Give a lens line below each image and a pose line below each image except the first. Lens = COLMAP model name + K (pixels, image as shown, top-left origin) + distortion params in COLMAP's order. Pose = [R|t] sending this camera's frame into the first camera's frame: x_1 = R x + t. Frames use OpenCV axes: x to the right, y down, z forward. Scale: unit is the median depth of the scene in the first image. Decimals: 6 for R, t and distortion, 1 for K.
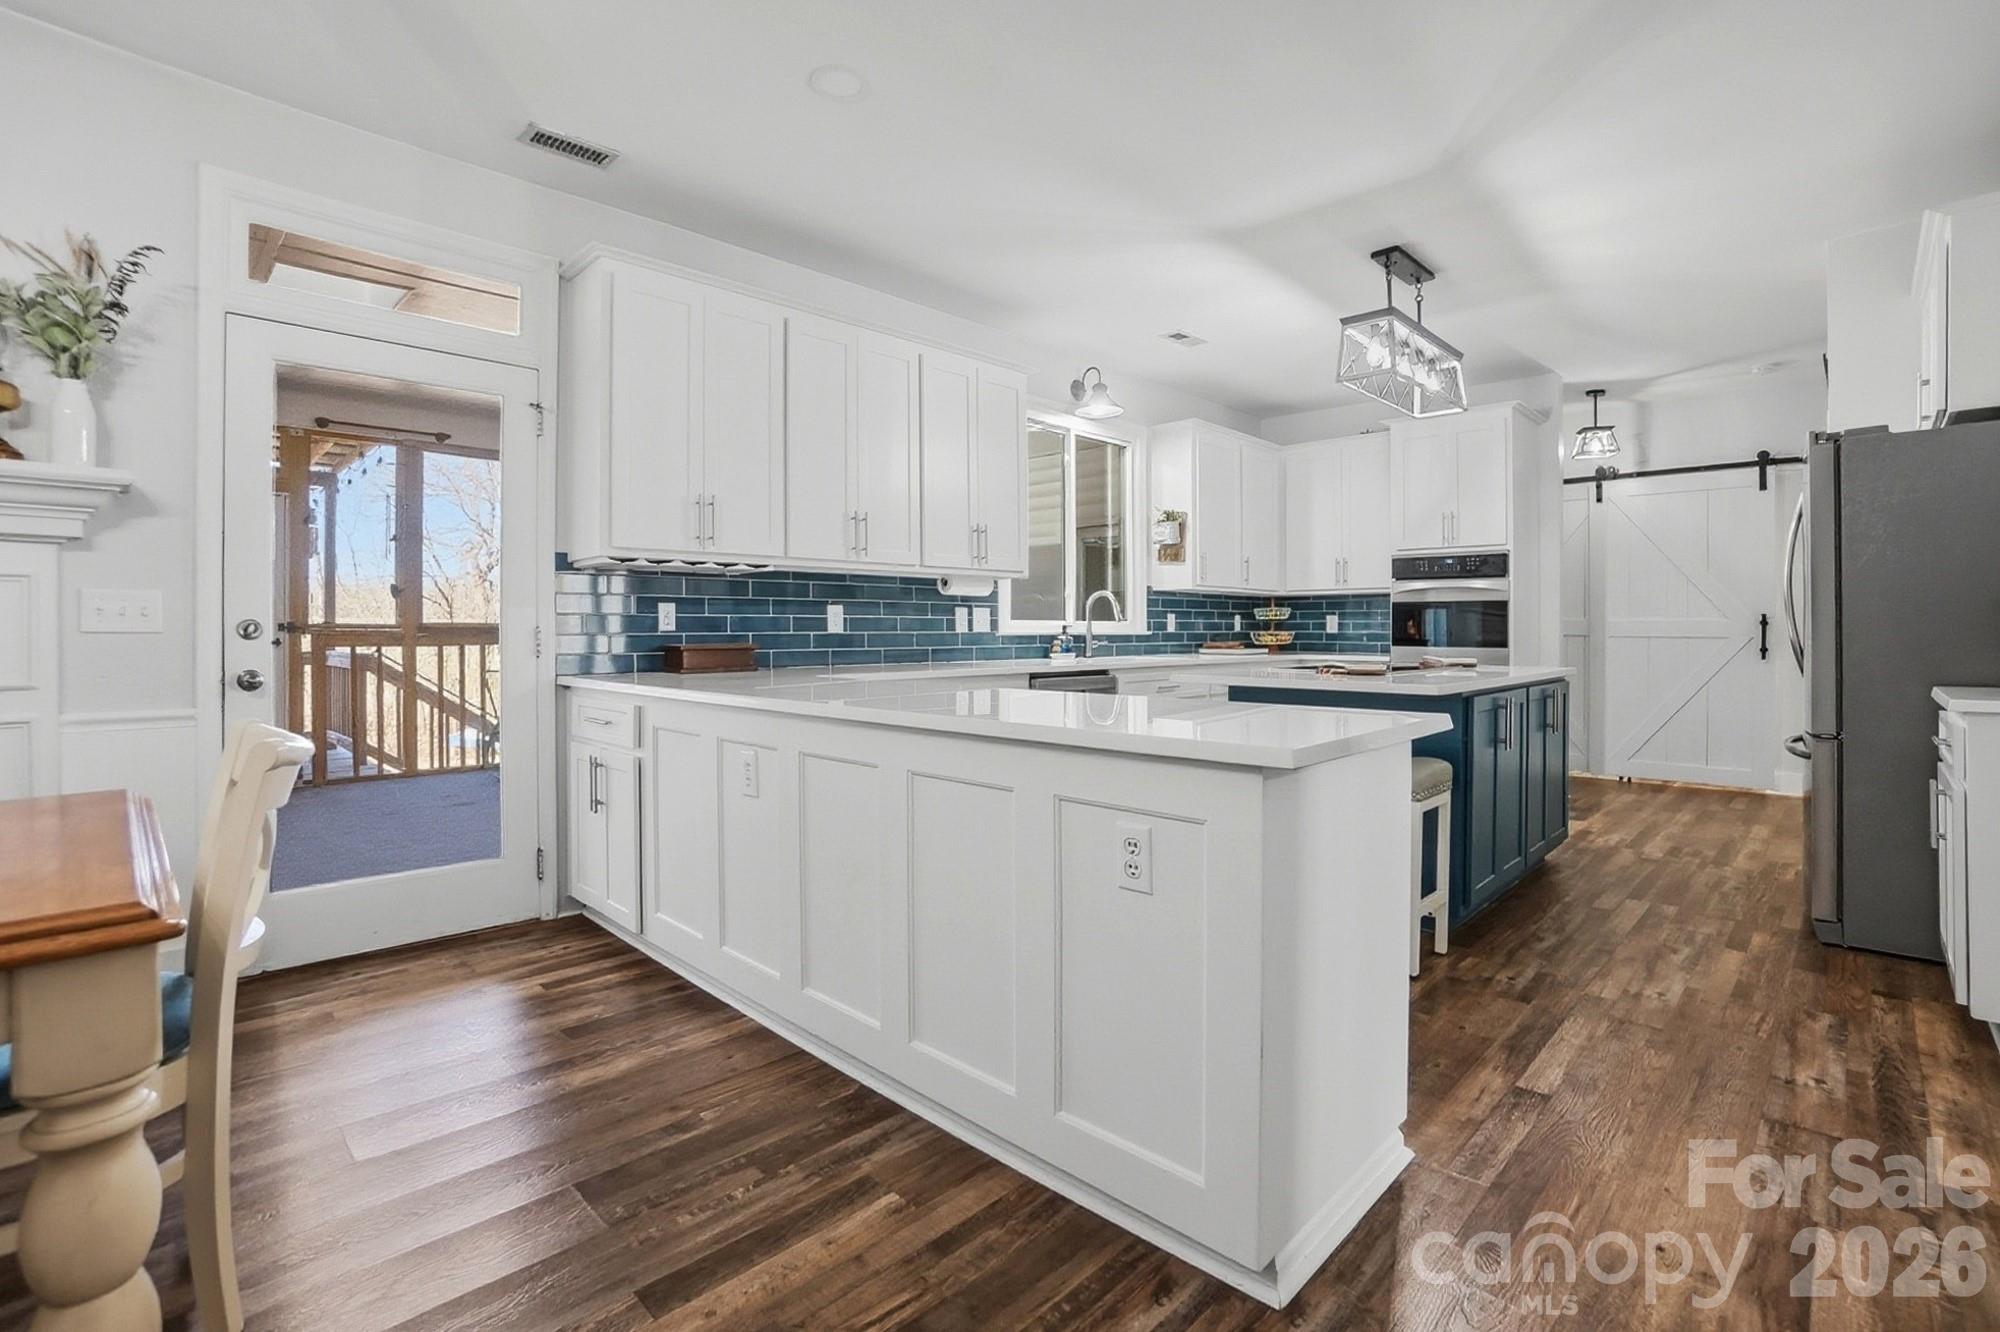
lens RADIAL K [[901.8, 0, 994.3], [0, 901.8, 642.8], [0, 0, 1]] dist [-0.058351, 0.018164]
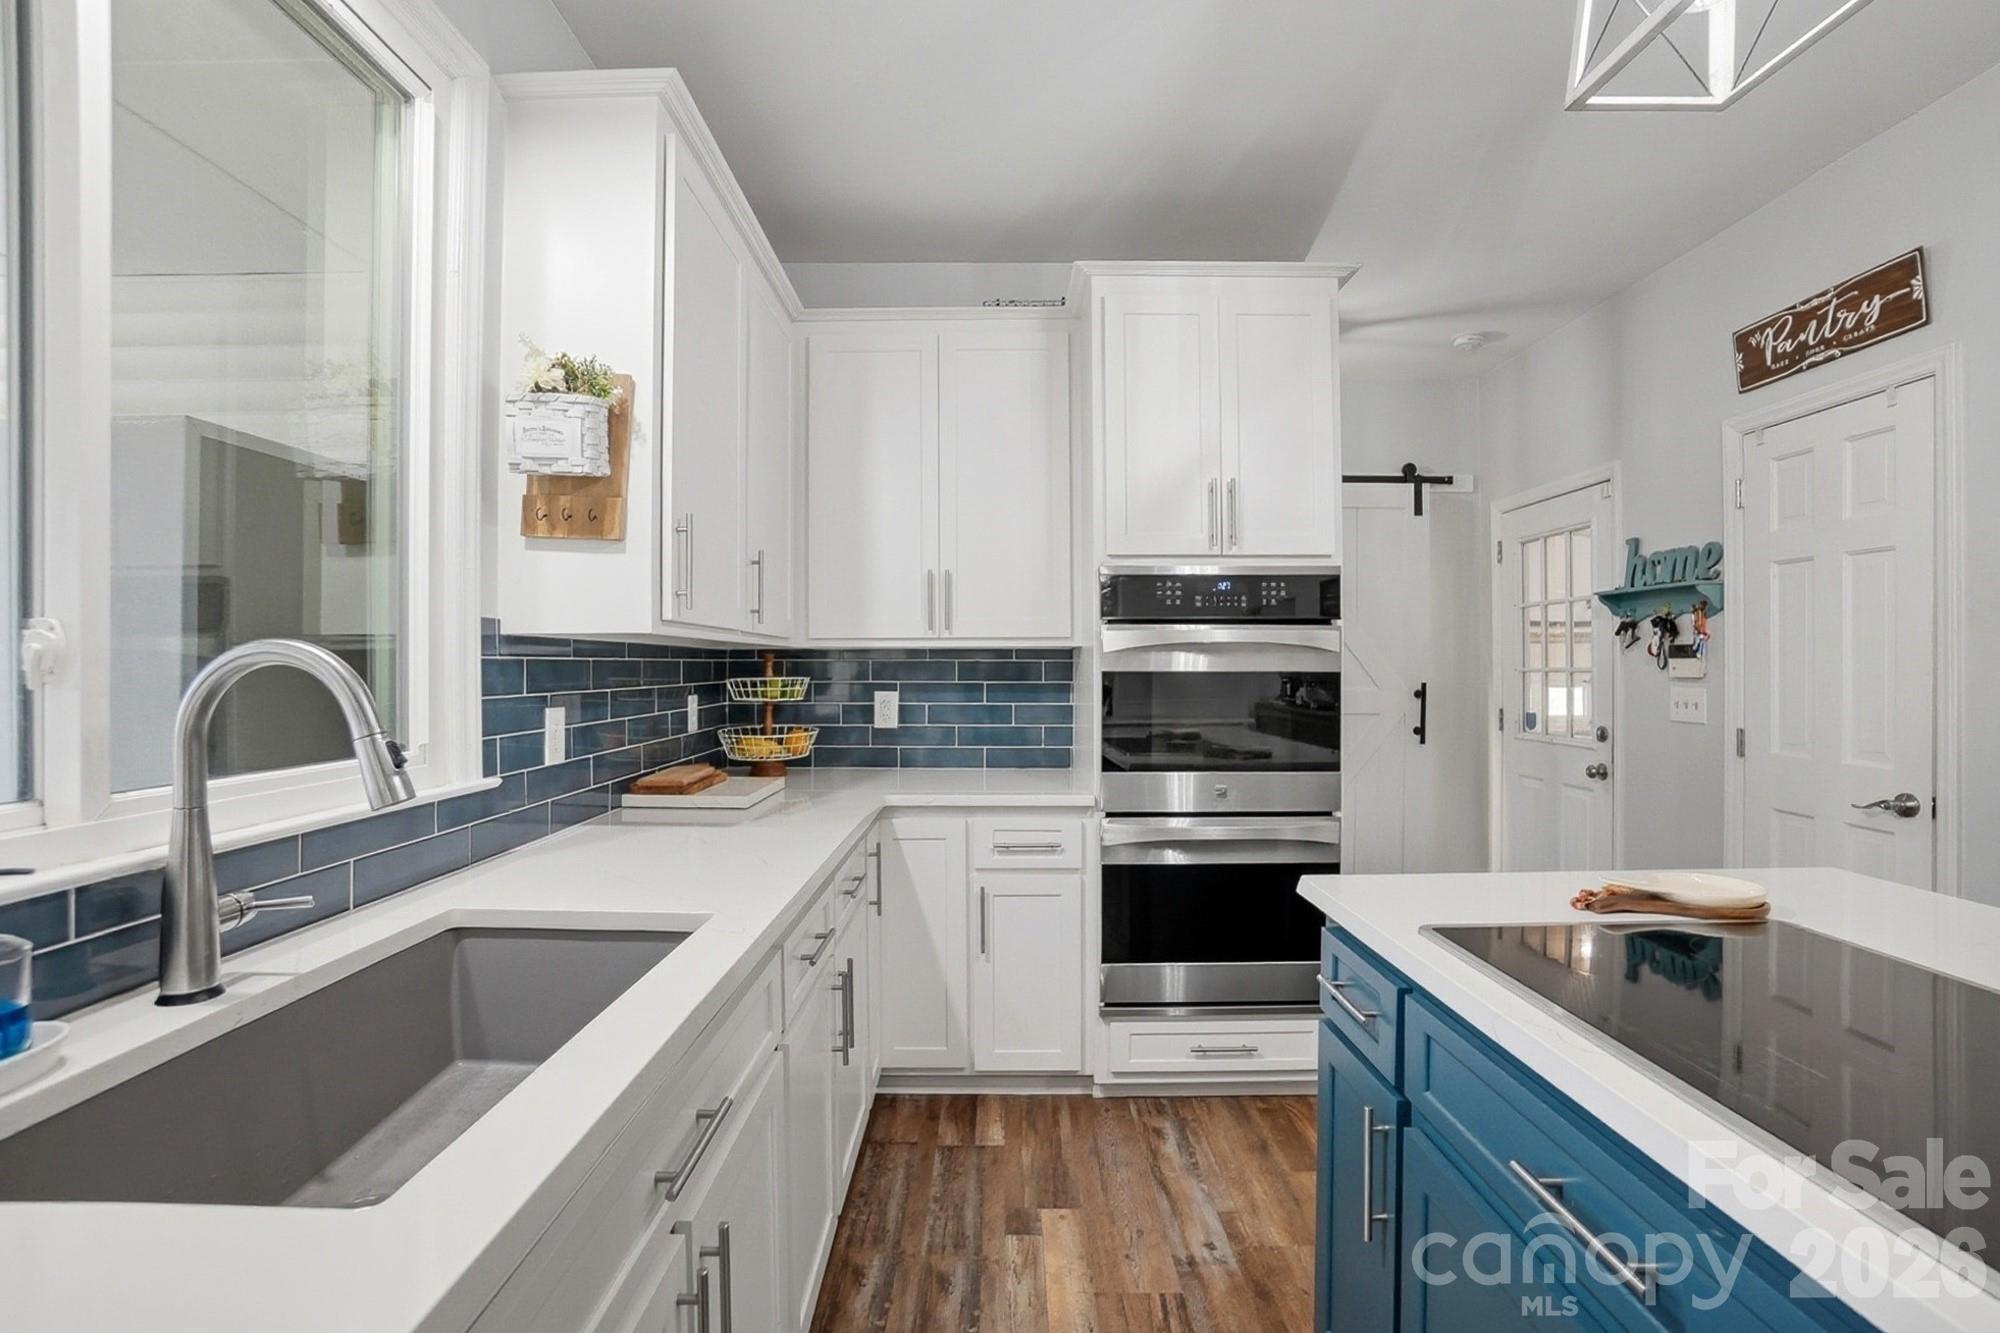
lens RADIAL K [[901.8, 0, 995.0], [0, 901.8, 664.3], [0, 0, 1]] dist [-0.058351, 0.018164]
pose [[0.712605, -0.001722, 0.701563, 0.100096], [0.013941, 0.999834, -0.011707, -0.048348], [-0.701426, 0.018123, 0.712511, 0.770613]]
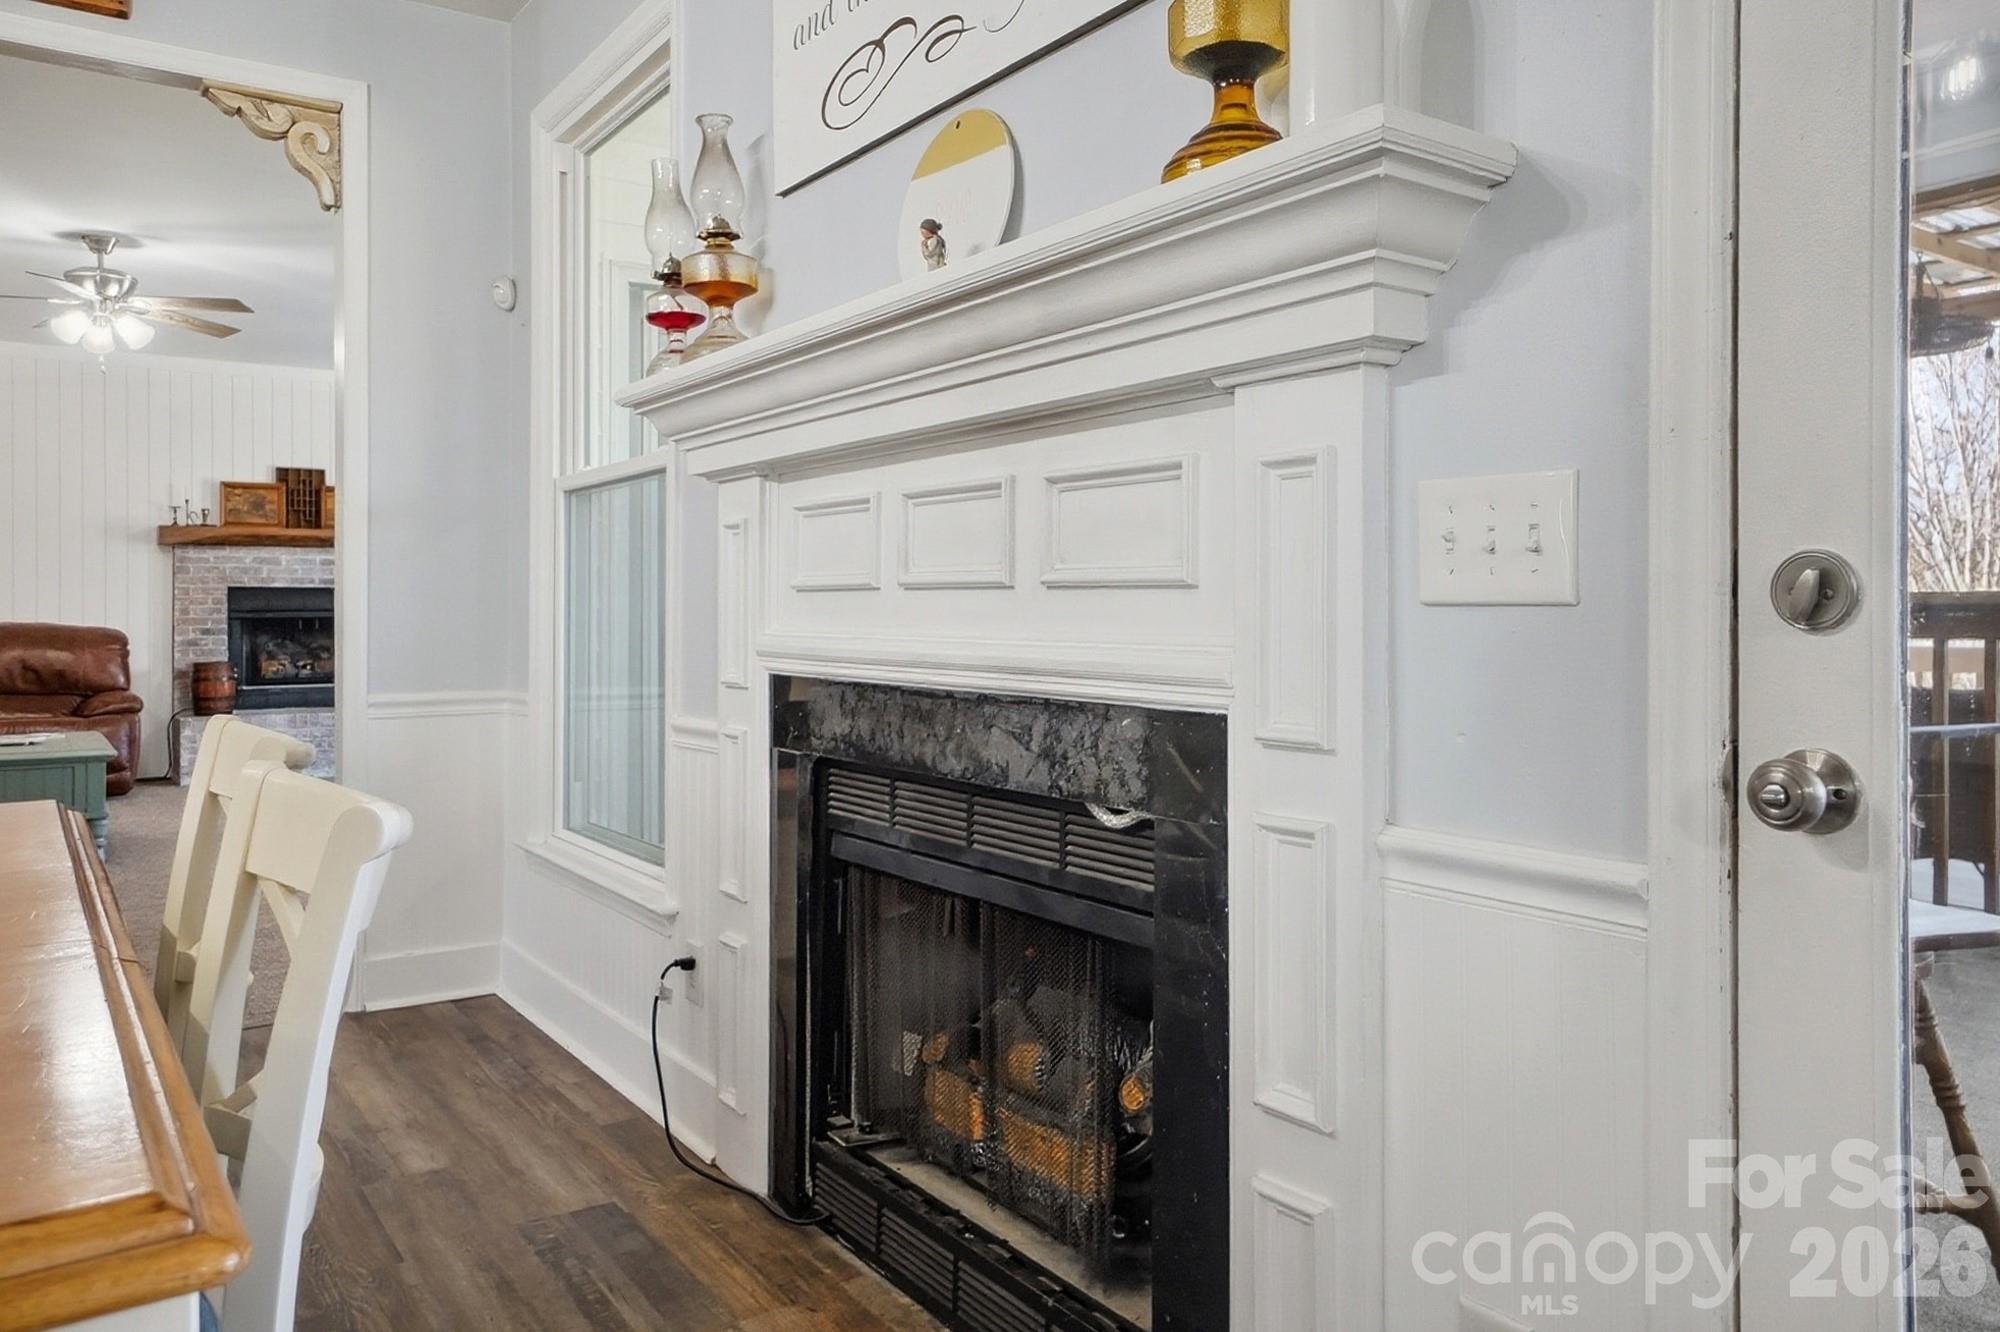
lens RADIAL K [[1424.2, 0, 1018.5], [0, 1424.2, 583.4], [0, 0, 1]] dist [0.016603, 0.005310]
pose [[-0.177974, -0.018520, -0.983861, -0.201333], [-0.010350, 0.999803, -0.016948, -0.003882], [0.983981, 0.007166, -0.178131, 0.423900]]
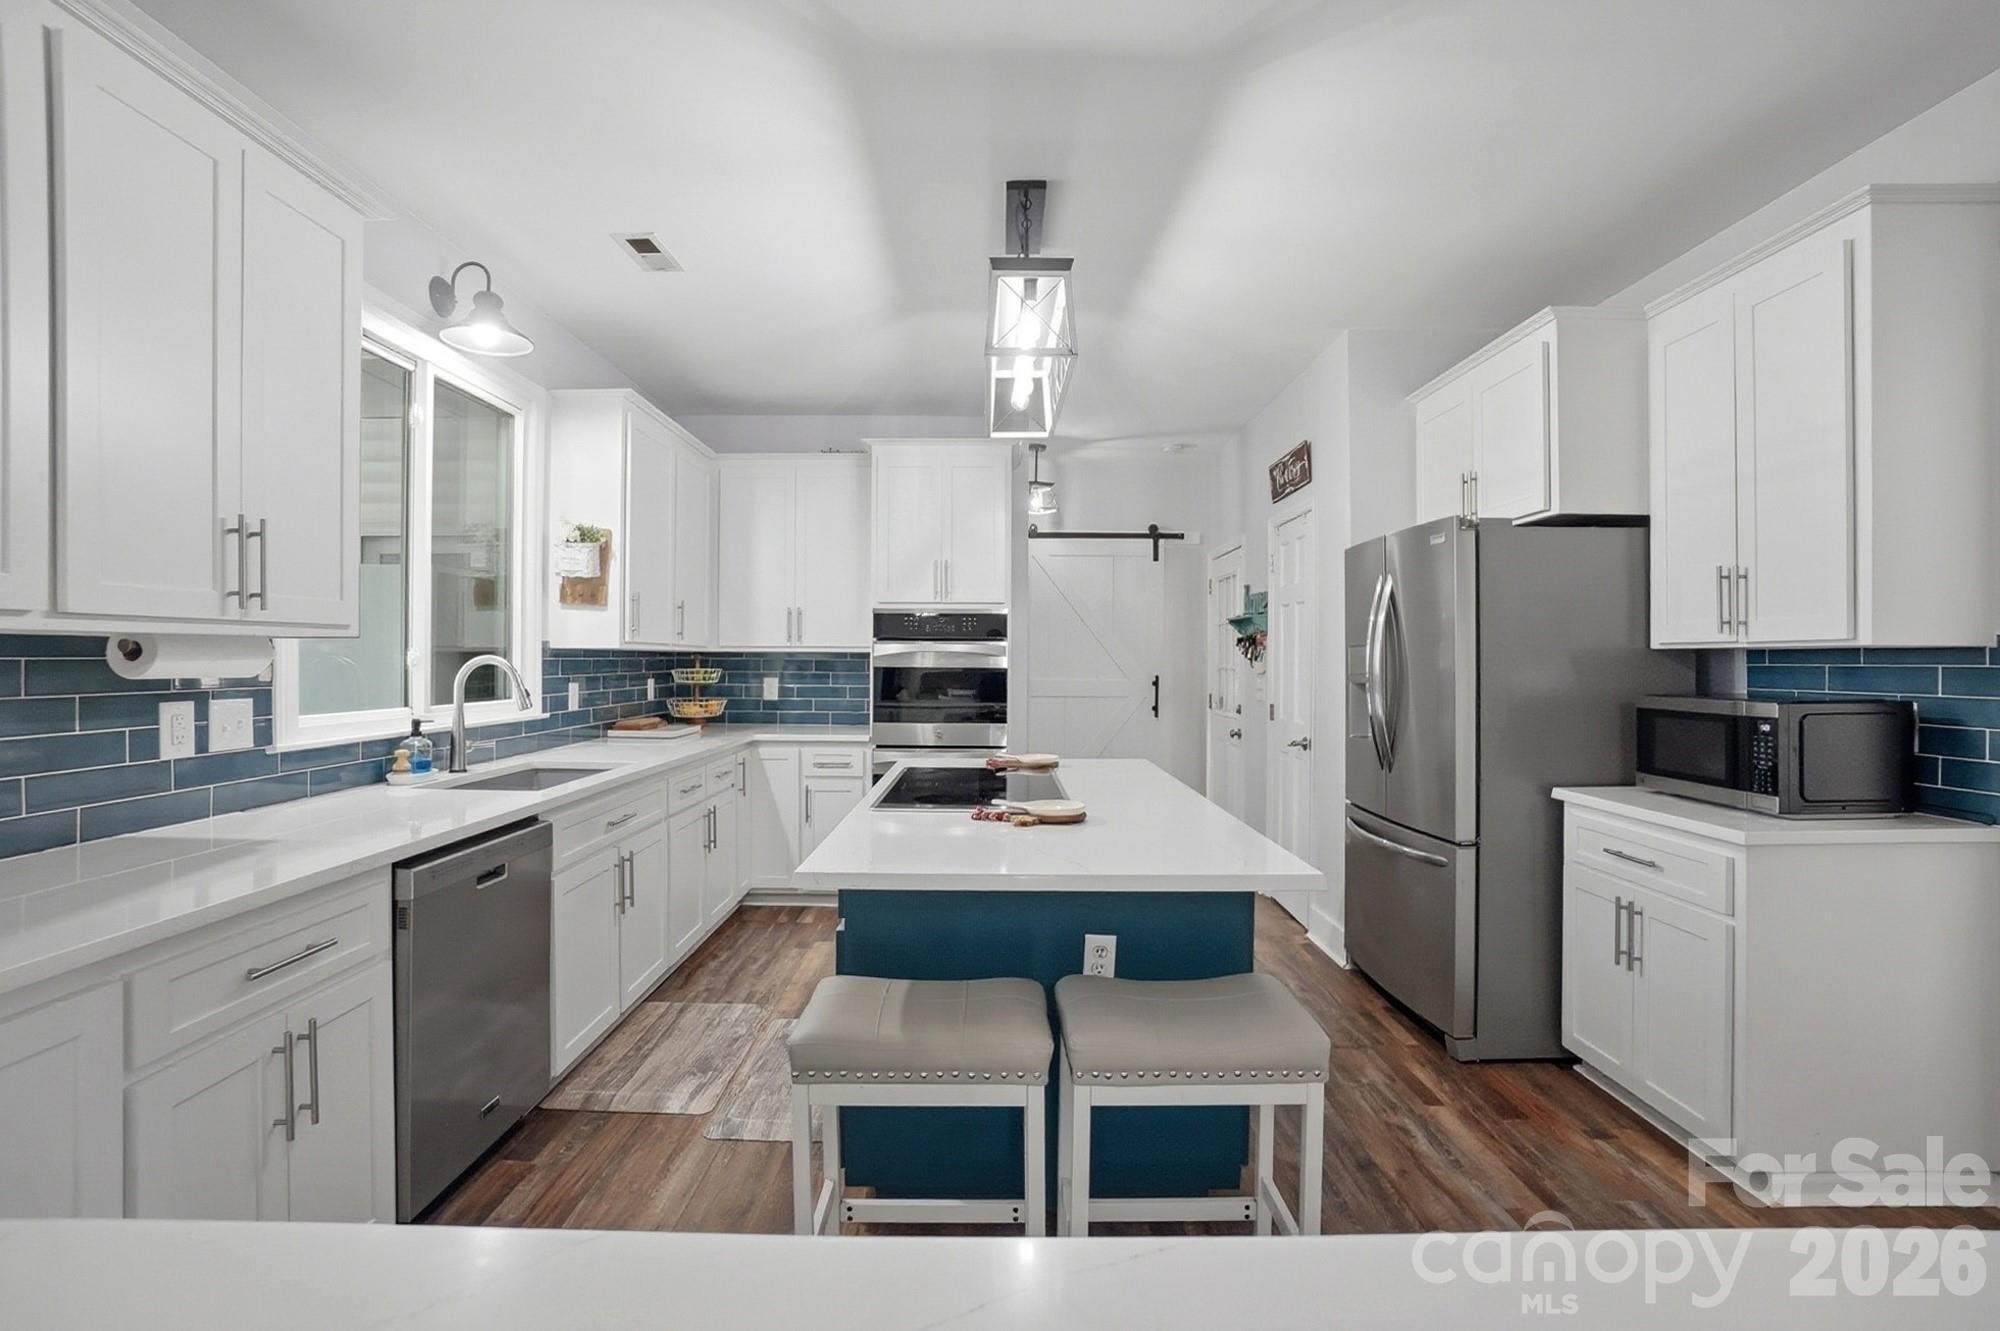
lens RADIAL K [[901.8, 0, 993.7], [0, 901.8, 657.5], [0, 0, 1]] dist [-0.058351, 0.018164]
pose [[0.716066, 0.003036, 0.698026, -0.042486], [0.006435, 0.999919, -0.010950, -0.048019], [-0.698003, 0.012333, 0.715989, 0.374784]]
